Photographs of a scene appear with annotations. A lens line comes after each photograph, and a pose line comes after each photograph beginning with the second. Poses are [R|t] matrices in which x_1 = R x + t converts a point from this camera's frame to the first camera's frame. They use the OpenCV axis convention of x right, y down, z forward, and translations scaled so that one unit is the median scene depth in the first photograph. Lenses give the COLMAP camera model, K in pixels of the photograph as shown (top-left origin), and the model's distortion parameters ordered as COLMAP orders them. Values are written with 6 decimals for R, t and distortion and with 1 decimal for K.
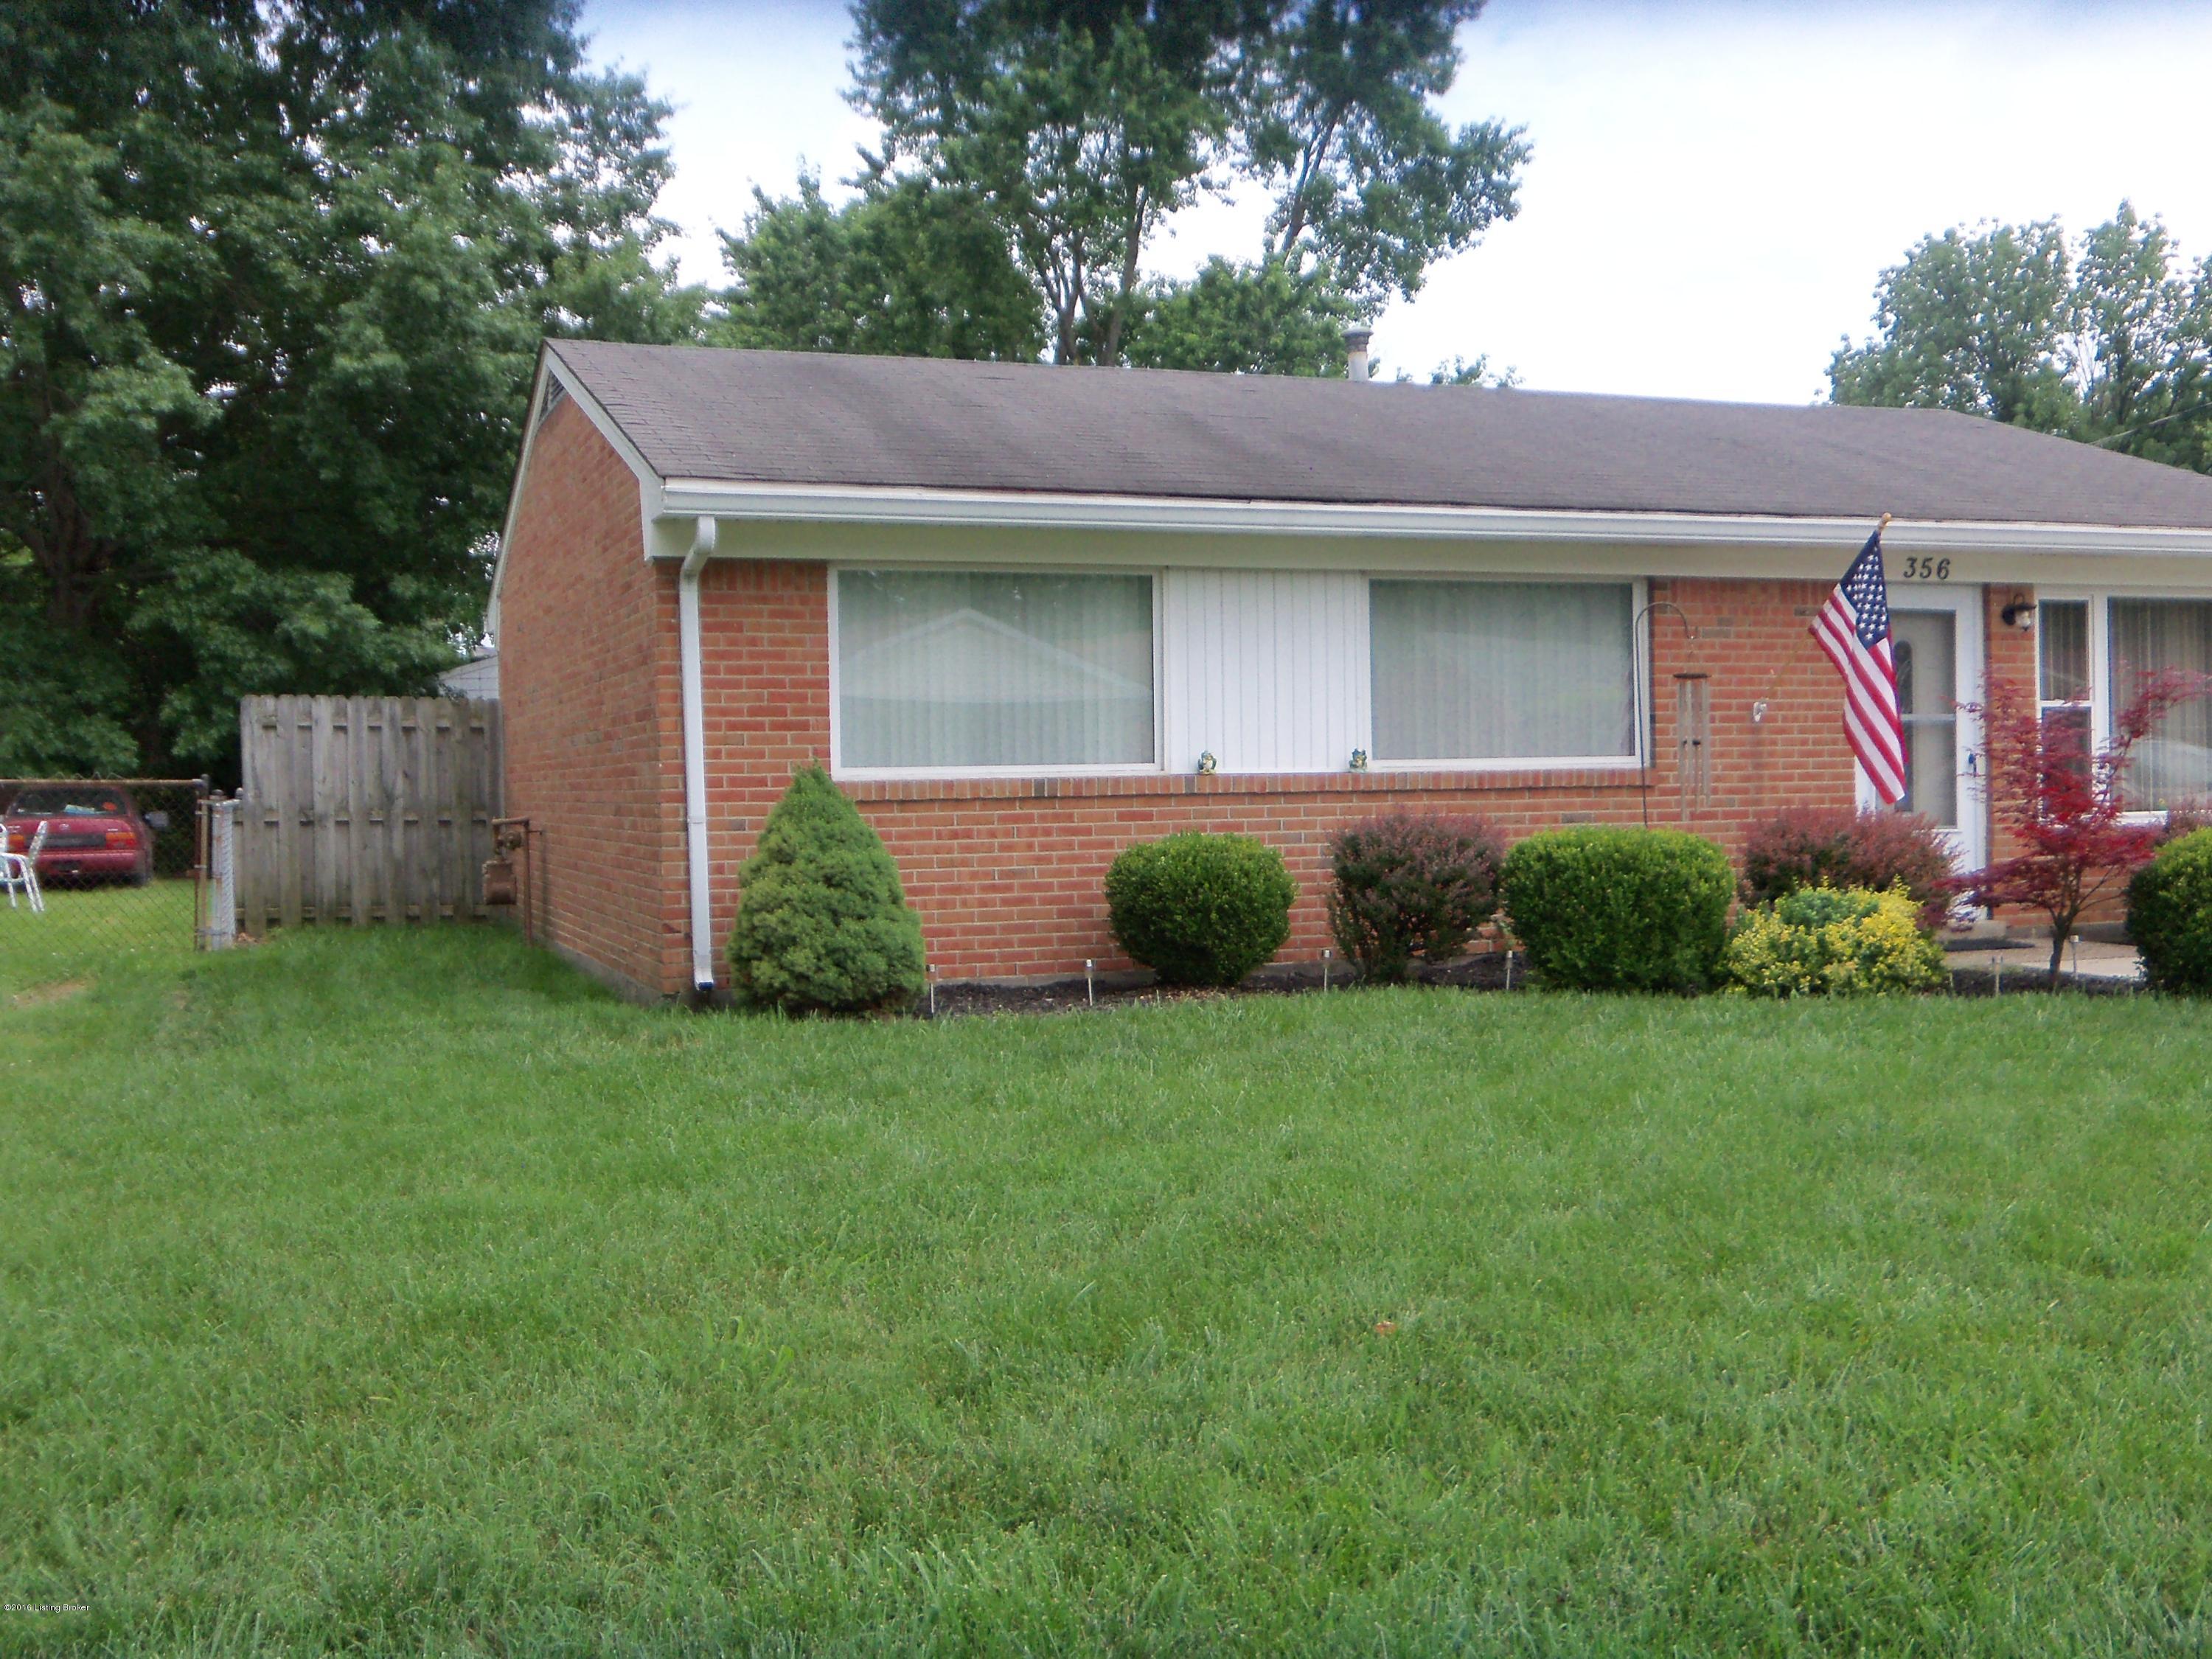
lens RADIAL K [[2293.7, 0, 1173.8], [0, 2293.7, 822.2], [0, 0, 1]] dist [-0.071687, 0.035009]
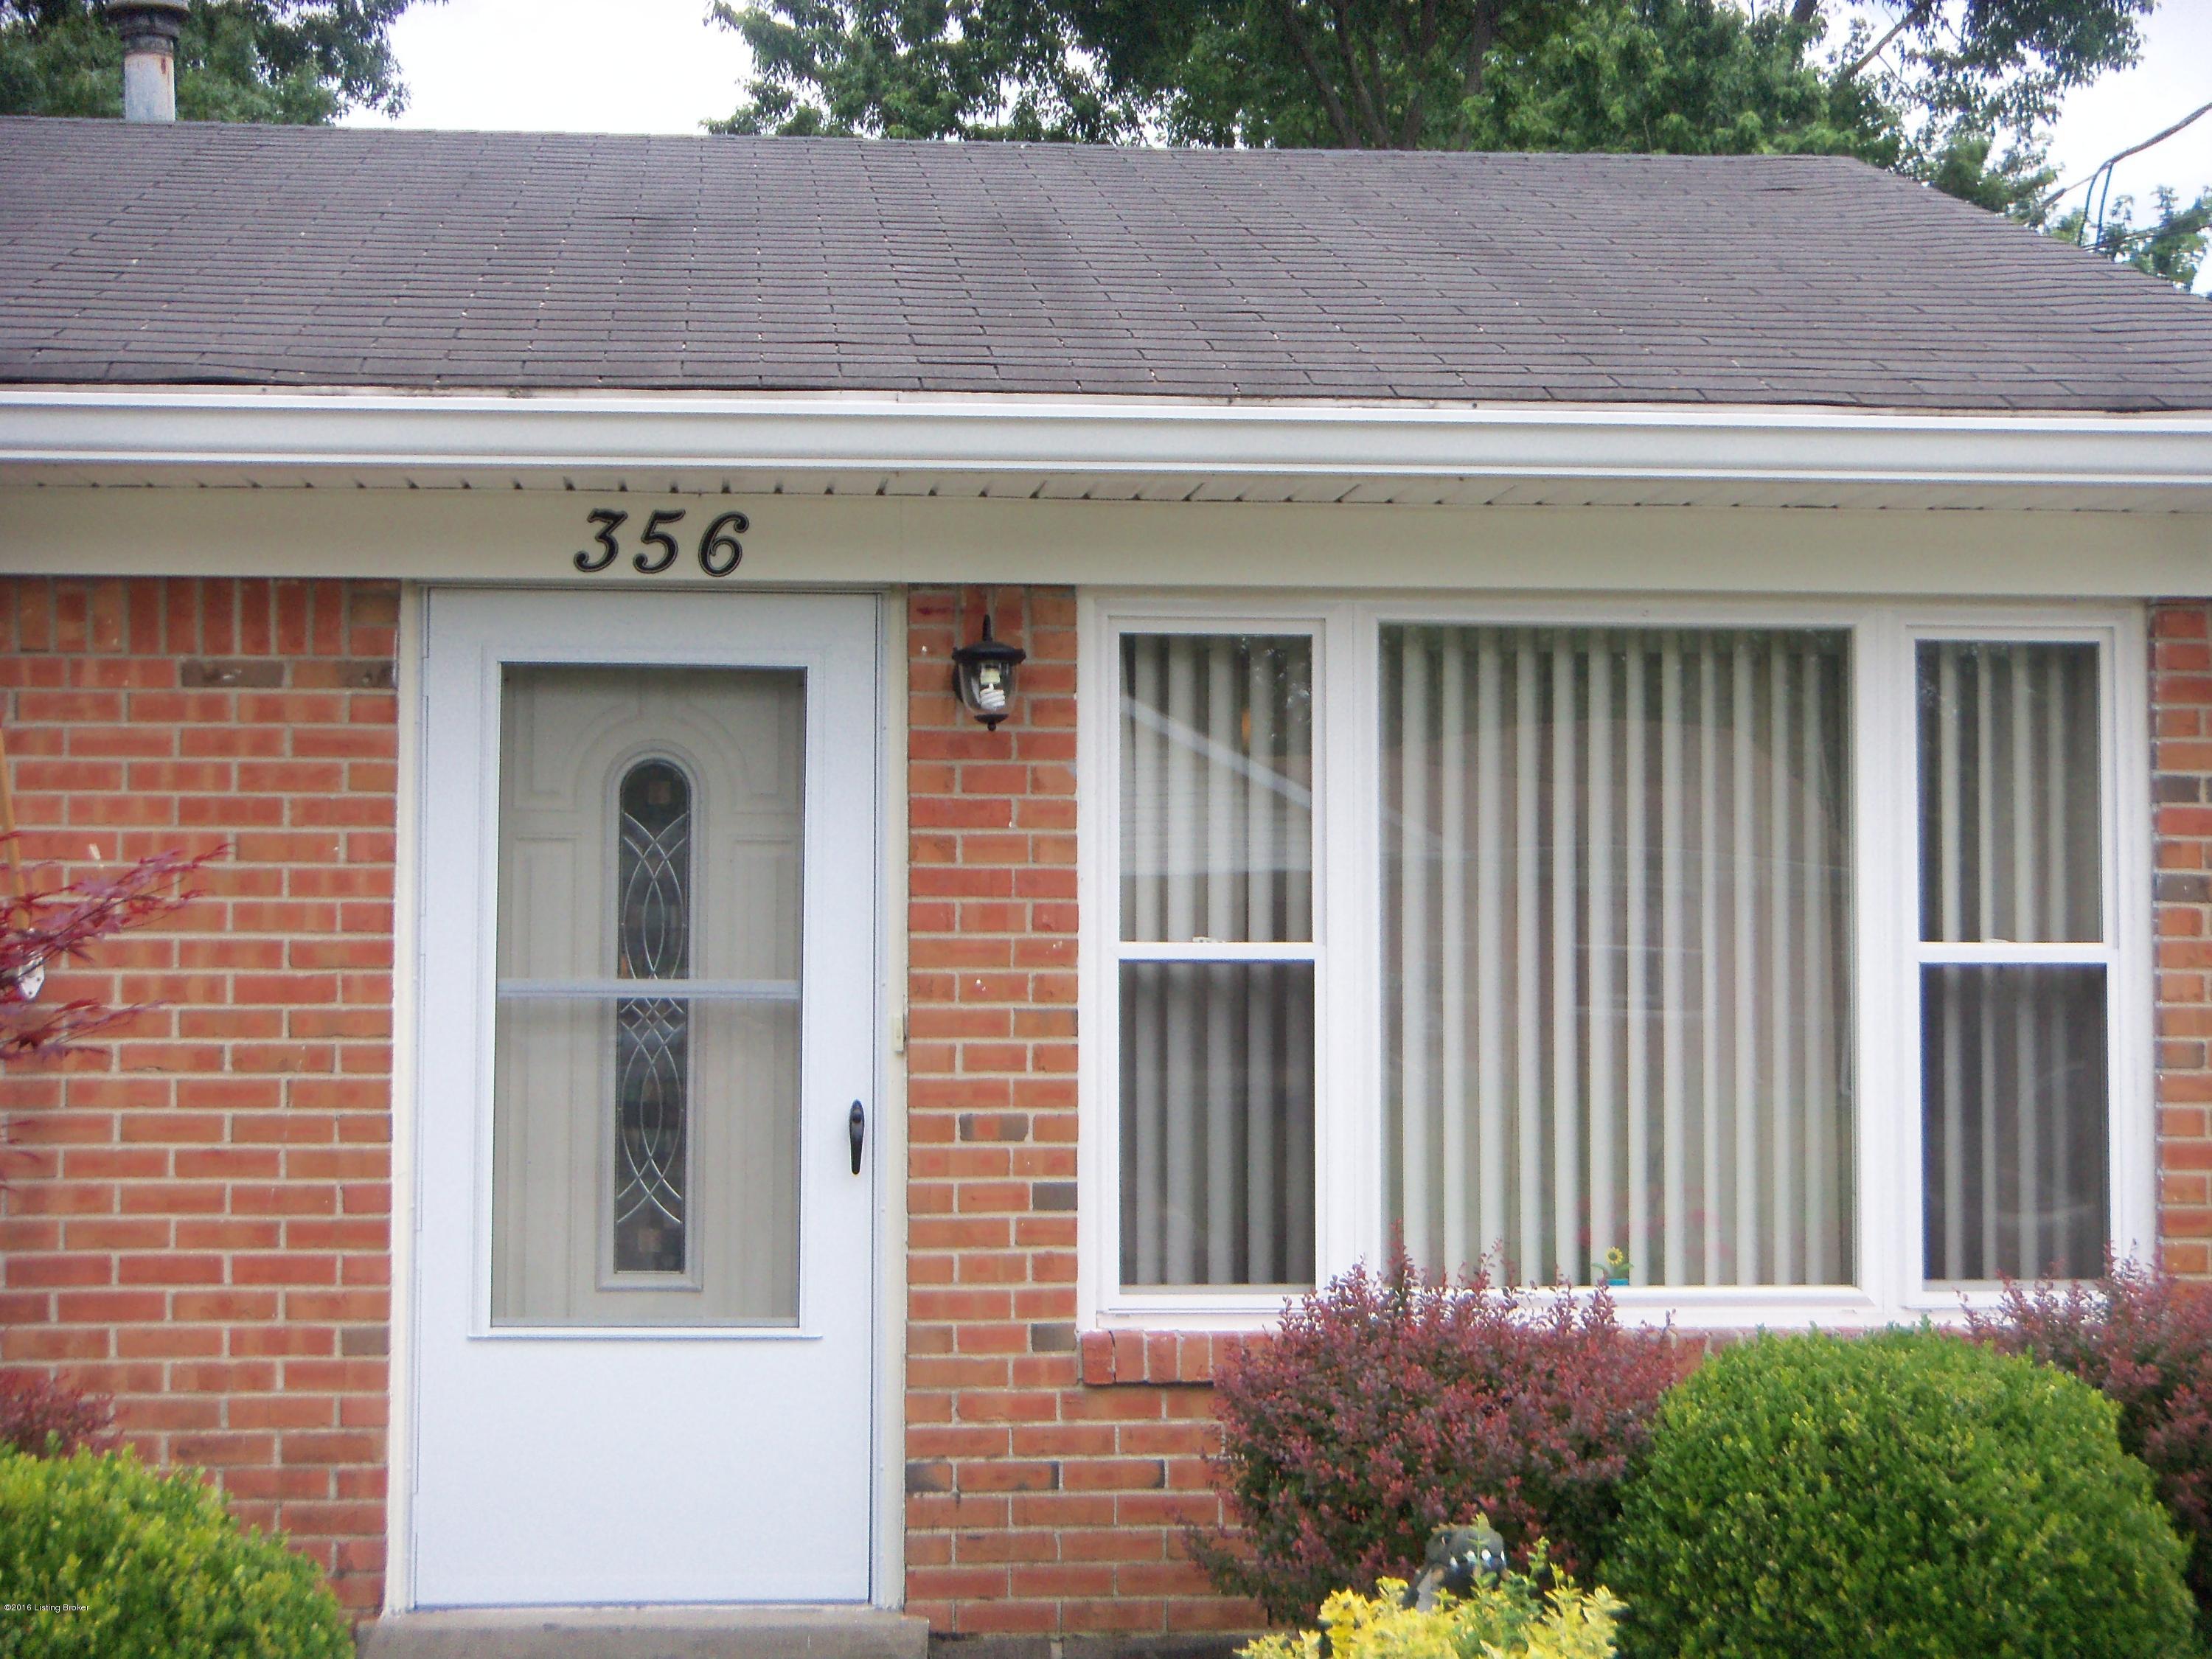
lens RADIAL K [[4175.9, 0, 1106.0], [0, 4175.9, 829.5], [0, 0, 1]] dist [-0.059699, 0.226946]
pose [[0.966015, 0.003769, -0.258459, 0.620521], [-0.021355, 0.997639, -0.065269, -0.034811], [0.257603, 0.068570, 0.963815, 0.483514]]
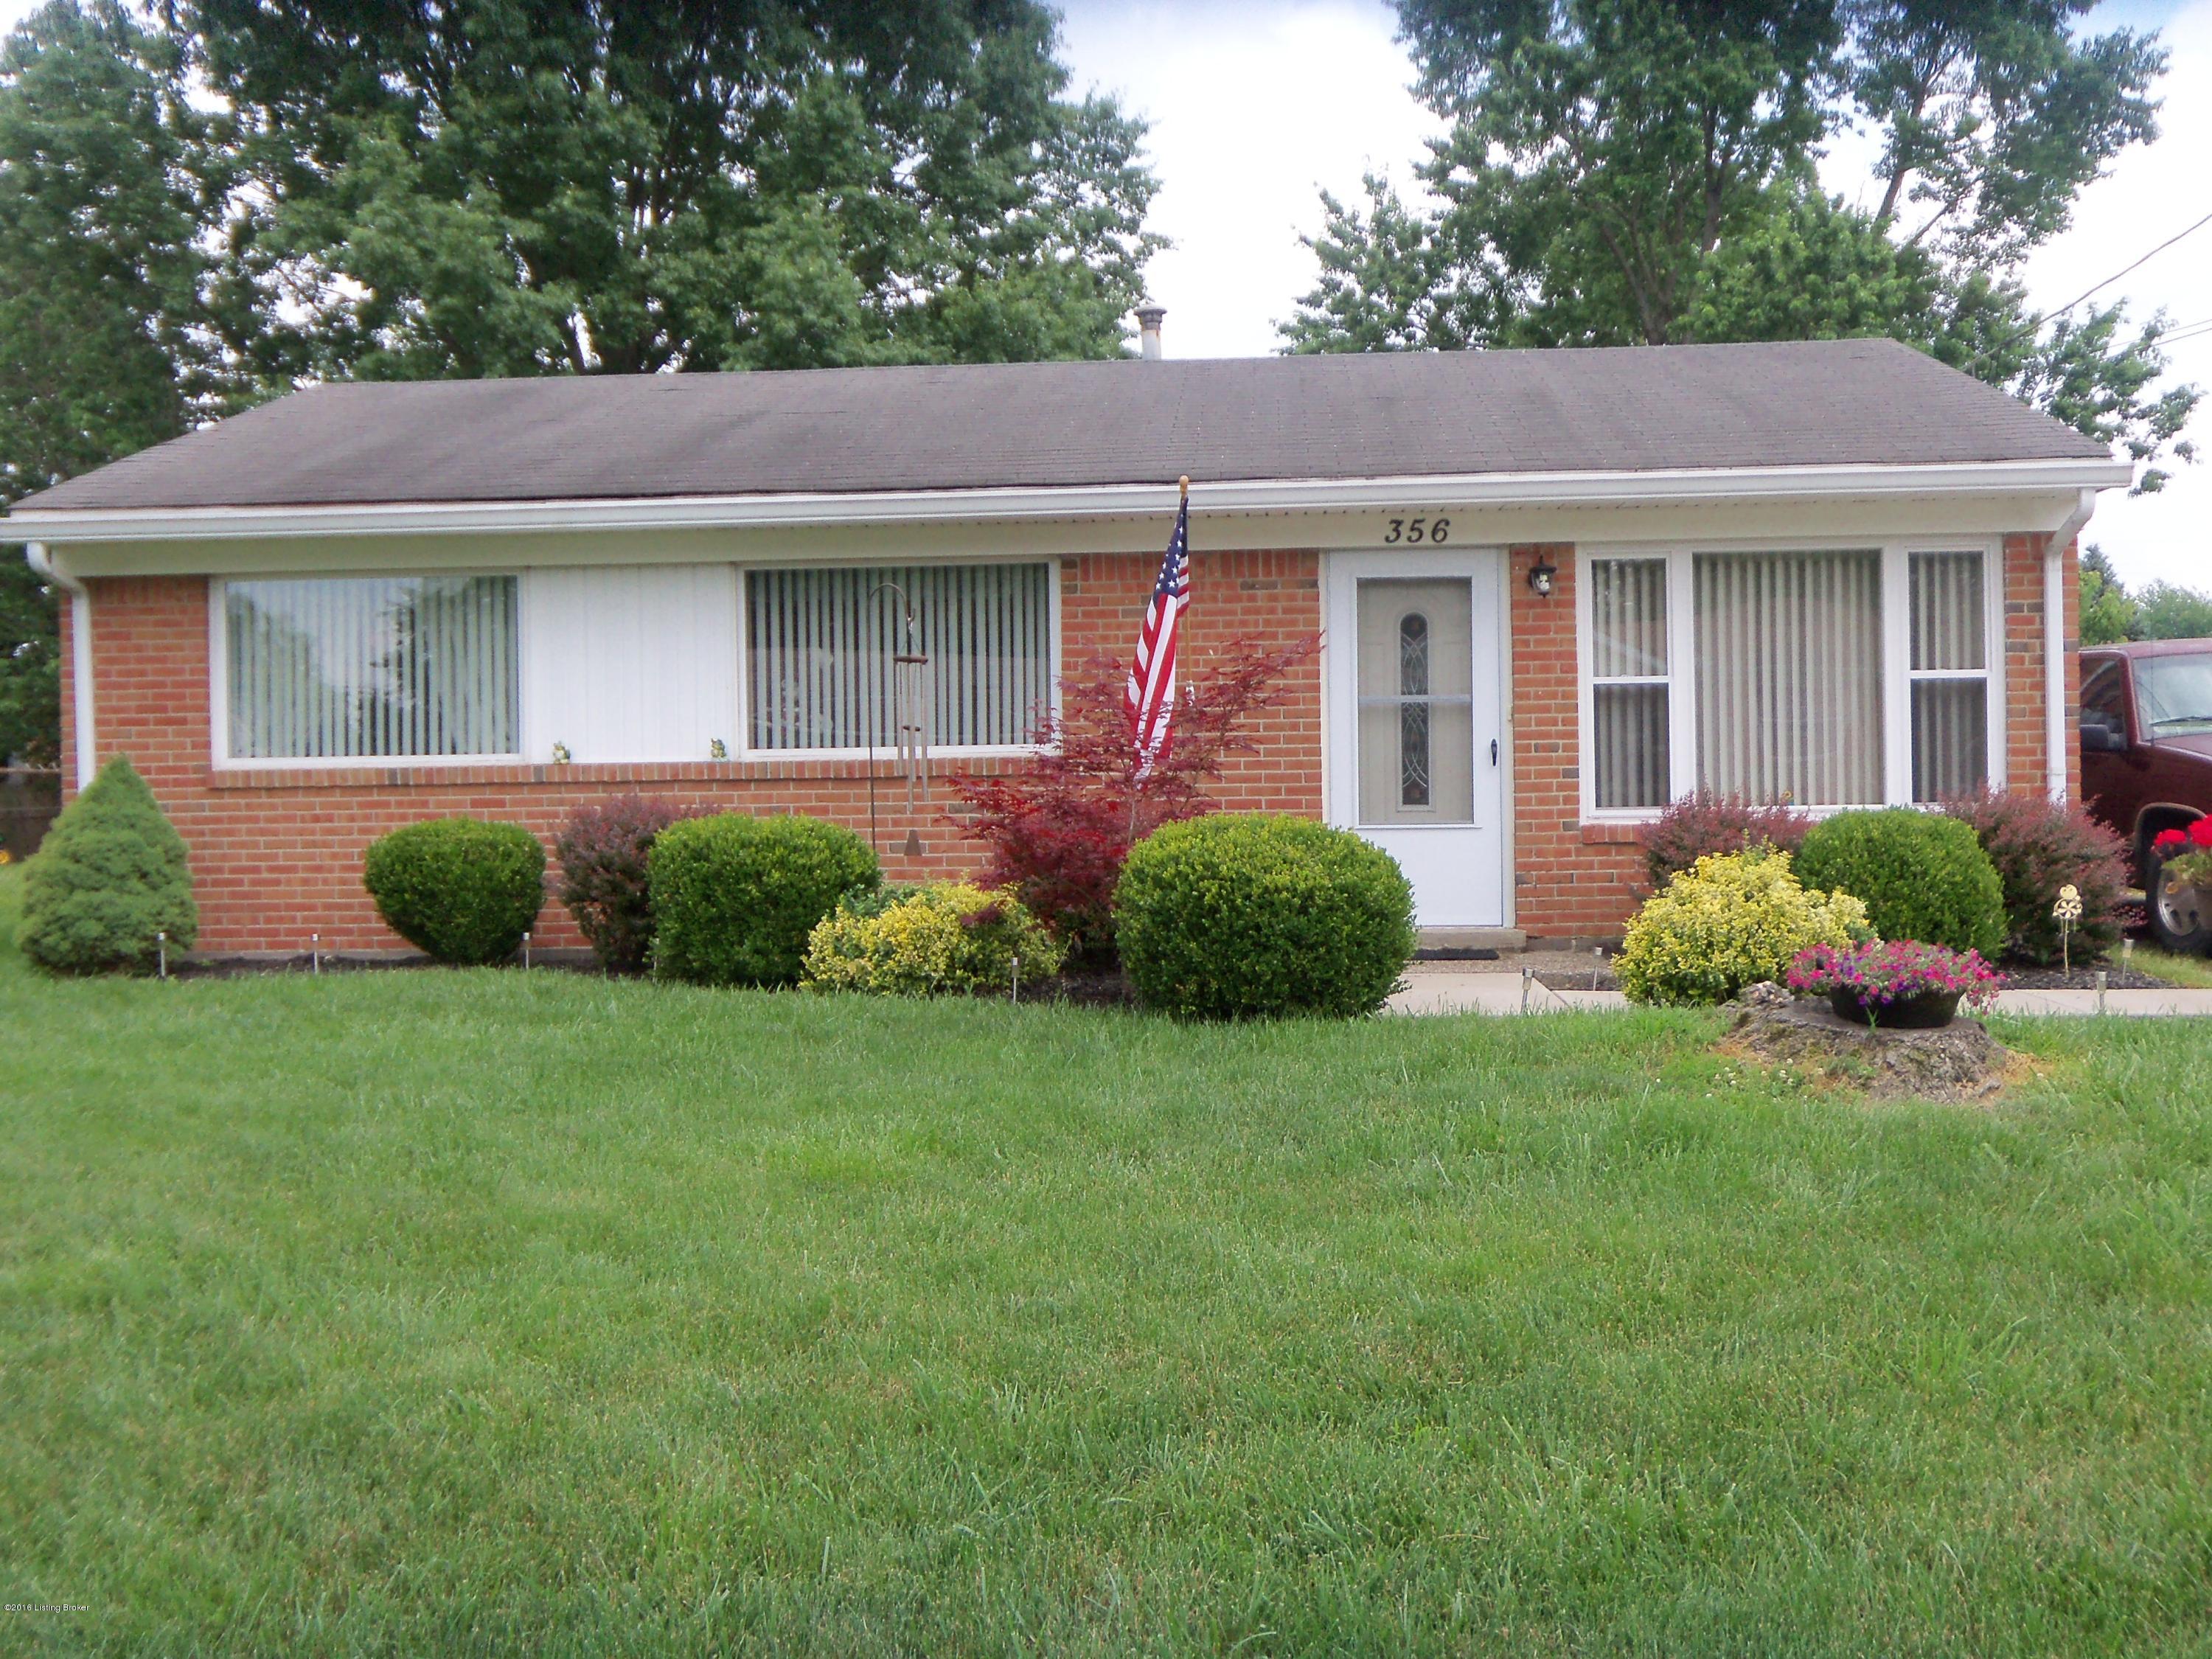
lens RADIAL K [[2296.5, 0, 1106.8], [0, 2296.5, 811.5], [0, 0, 1]] dist [-0.023582, -0.013526]
pose [[0.909695, 0.005989, -0.415234, 0.667608], [-0.007710, 0.999967, -0.002469, 0.001594], [0.415205, 0.005448, 0.909711, 0.149664]]
